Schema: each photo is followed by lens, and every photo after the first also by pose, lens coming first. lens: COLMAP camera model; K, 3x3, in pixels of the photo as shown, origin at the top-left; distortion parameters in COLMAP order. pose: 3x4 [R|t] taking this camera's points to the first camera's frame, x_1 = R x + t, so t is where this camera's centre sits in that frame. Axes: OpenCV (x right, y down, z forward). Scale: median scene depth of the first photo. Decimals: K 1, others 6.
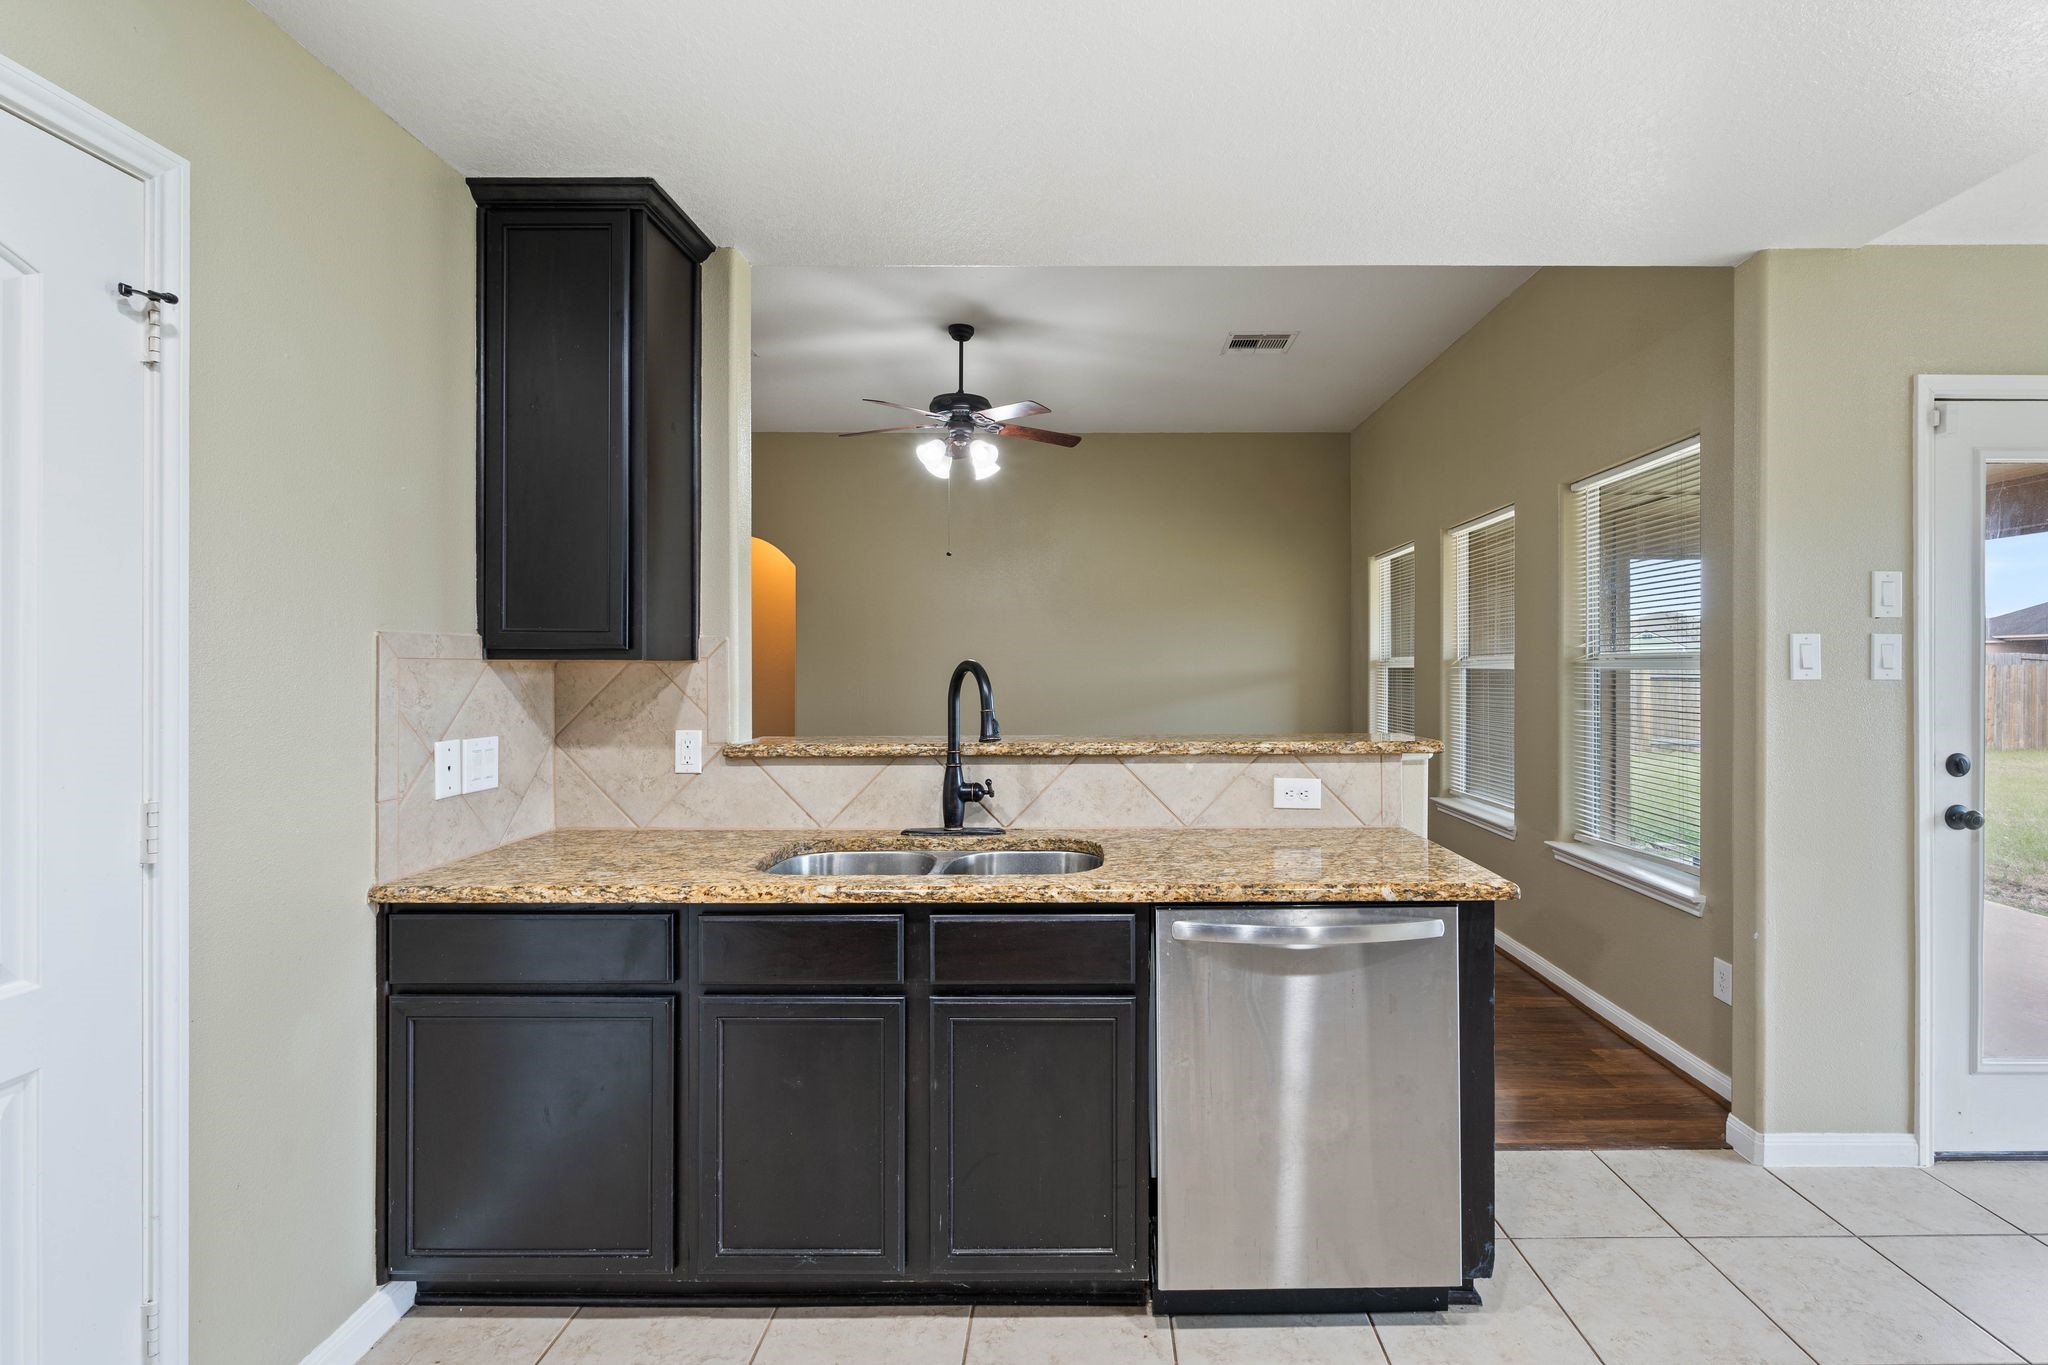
lens RADIAL K [[933.6, 0, 1067.3], [0, 933.6, 668.2], [0, 0, 1]] dist [0.003867, -0.000681]
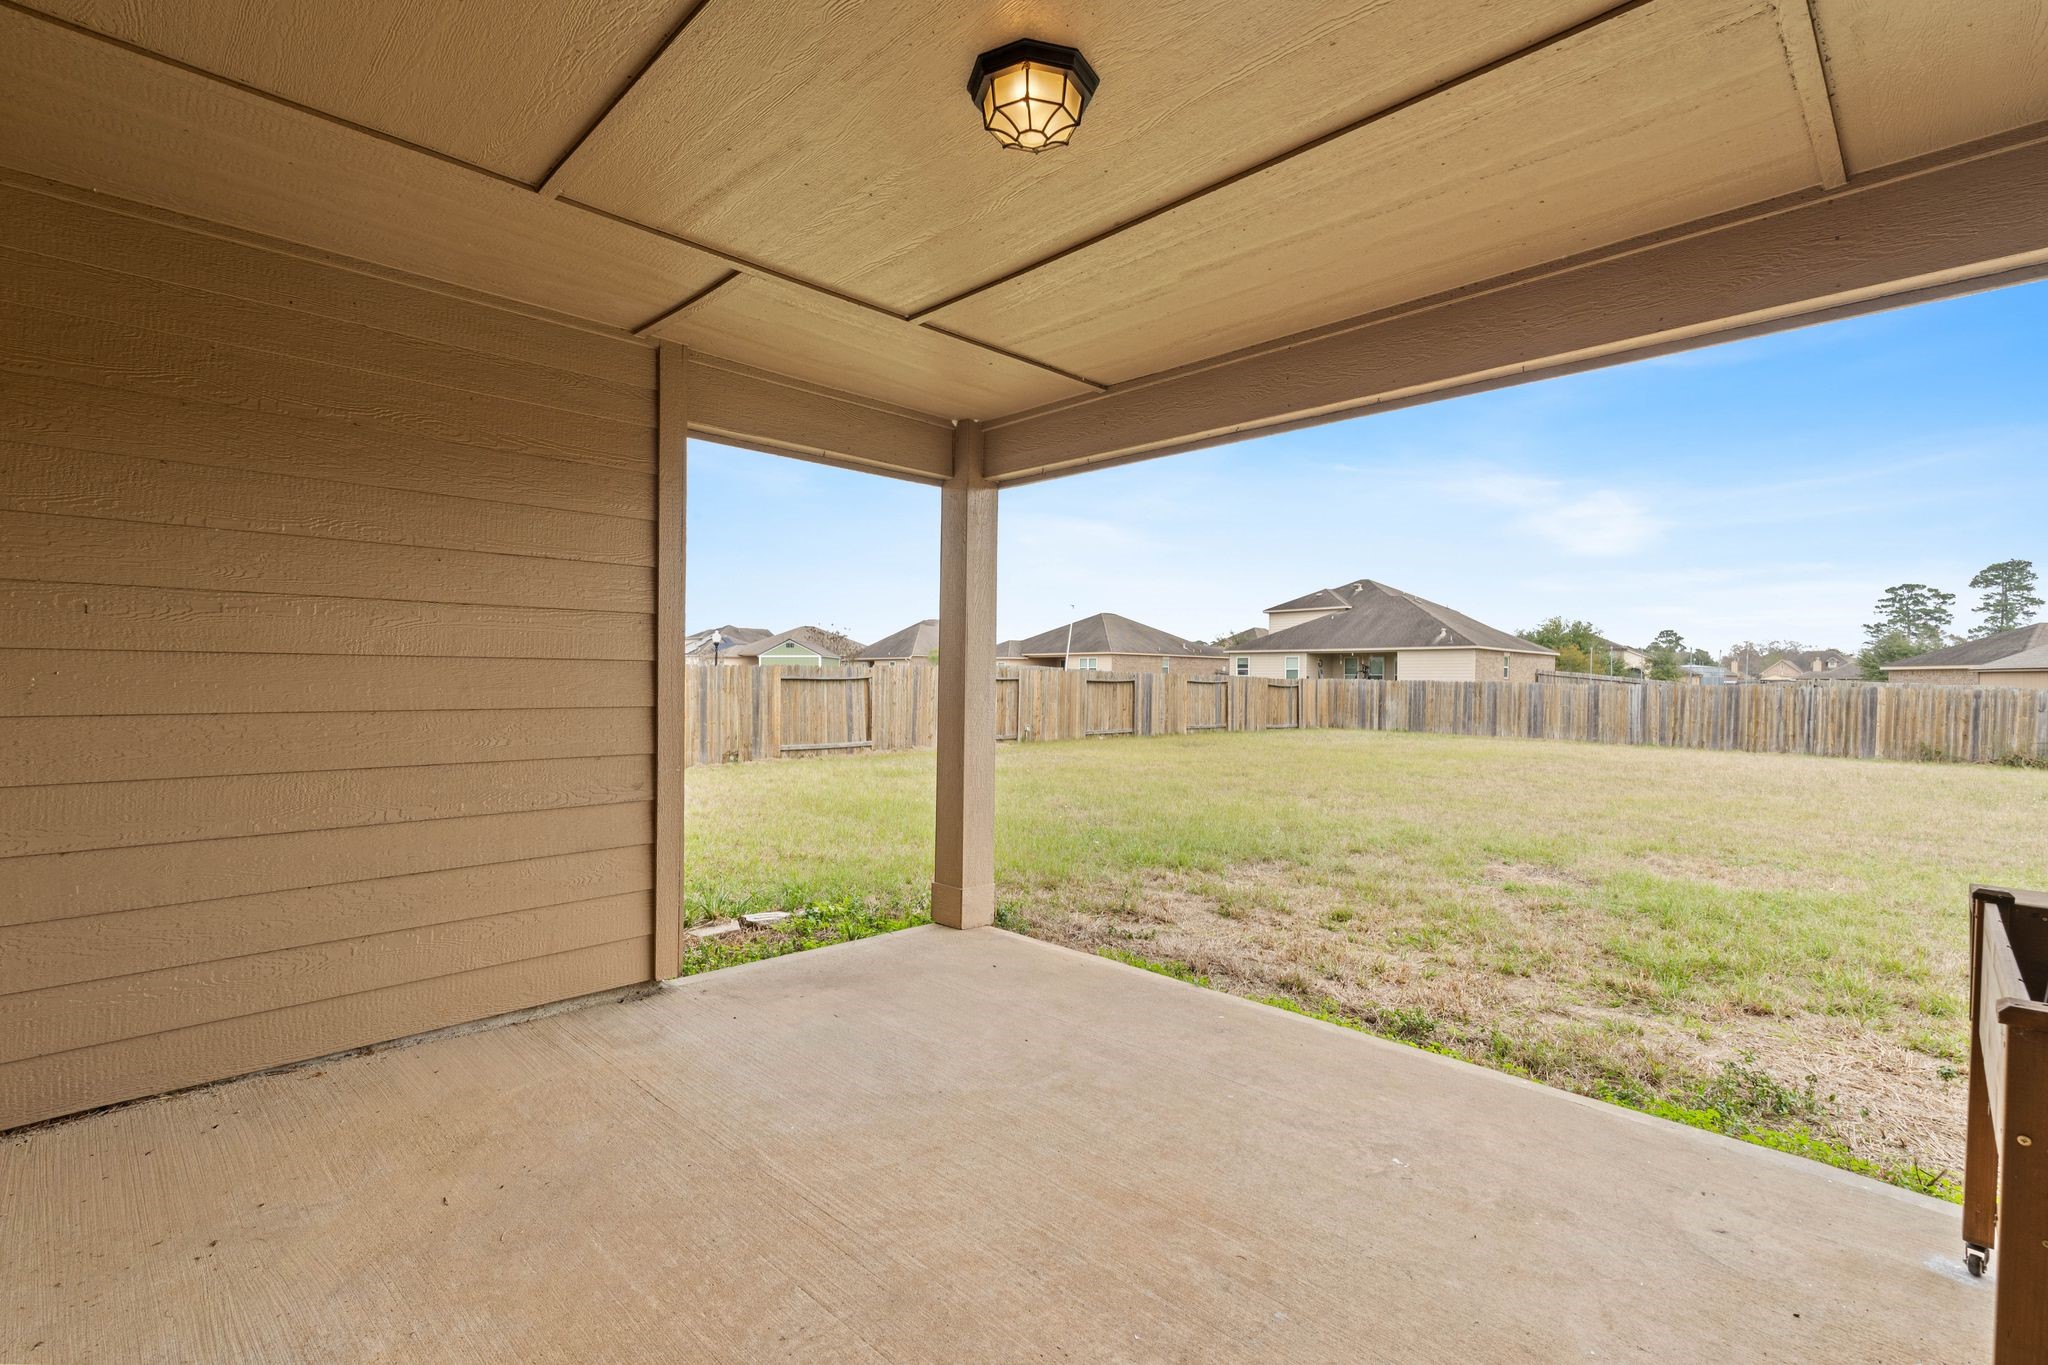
lens RADIAL K [[933.6, 0, 1027.2], [0, 933.6, 694.4], [0, 0, 1]] dist [0.003867, -0.000681]
pose [[0.701455, -0.004944, 0.712696, 0.977751], [-0.008625, 0.999844, 0.015425, 0.067130], [-0.712661, -0.016967, 0.701303, 1.342845]]
